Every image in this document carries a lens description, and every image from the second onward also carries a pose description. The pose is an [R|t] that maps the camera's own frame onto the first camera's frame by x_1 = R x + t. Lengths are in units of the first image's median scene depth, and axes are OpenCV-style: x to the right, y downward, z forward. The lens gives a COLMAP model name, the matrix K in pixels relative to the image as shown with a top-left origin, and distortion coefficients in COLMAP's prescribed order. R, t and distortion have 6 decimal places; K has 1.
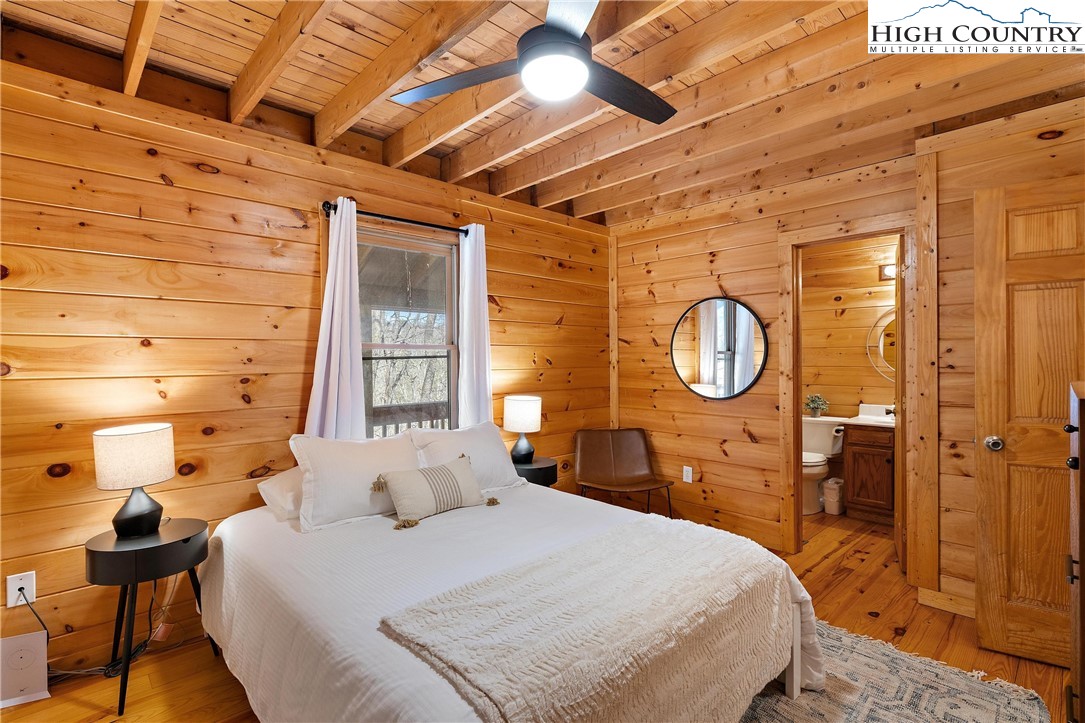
lens RADIAL K [[519.3, 0, 541.3], [0, 519.3, 357.2], [0, 0, 1]] dist [-0.002144, -0.000372]
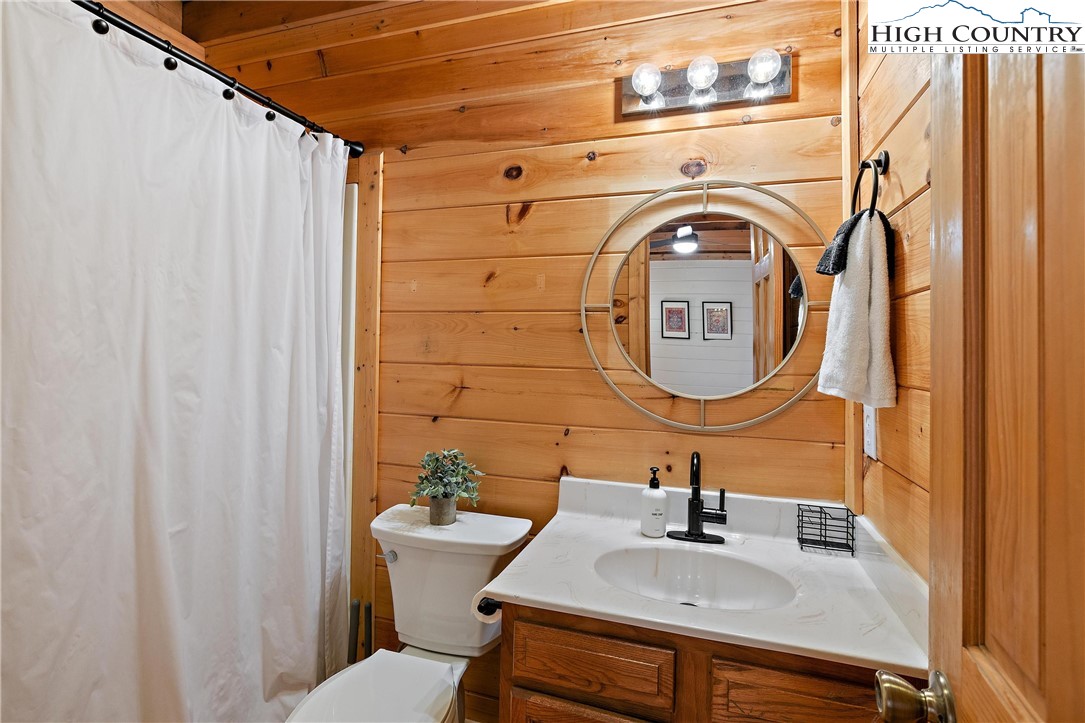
lens RADIAL K [[519.3, 0, 542.5], [0, 519.3, 354.7], [0, 0, 1]] dist [-0.002144, -0.000372]
pose [[0.876259, 0.012984, 0.481665, 0.428893], [-0.018233, 0.999814, 0.006219, 0.008274], [-0.481495, -0.014231, 0.876333, 0.693572]]
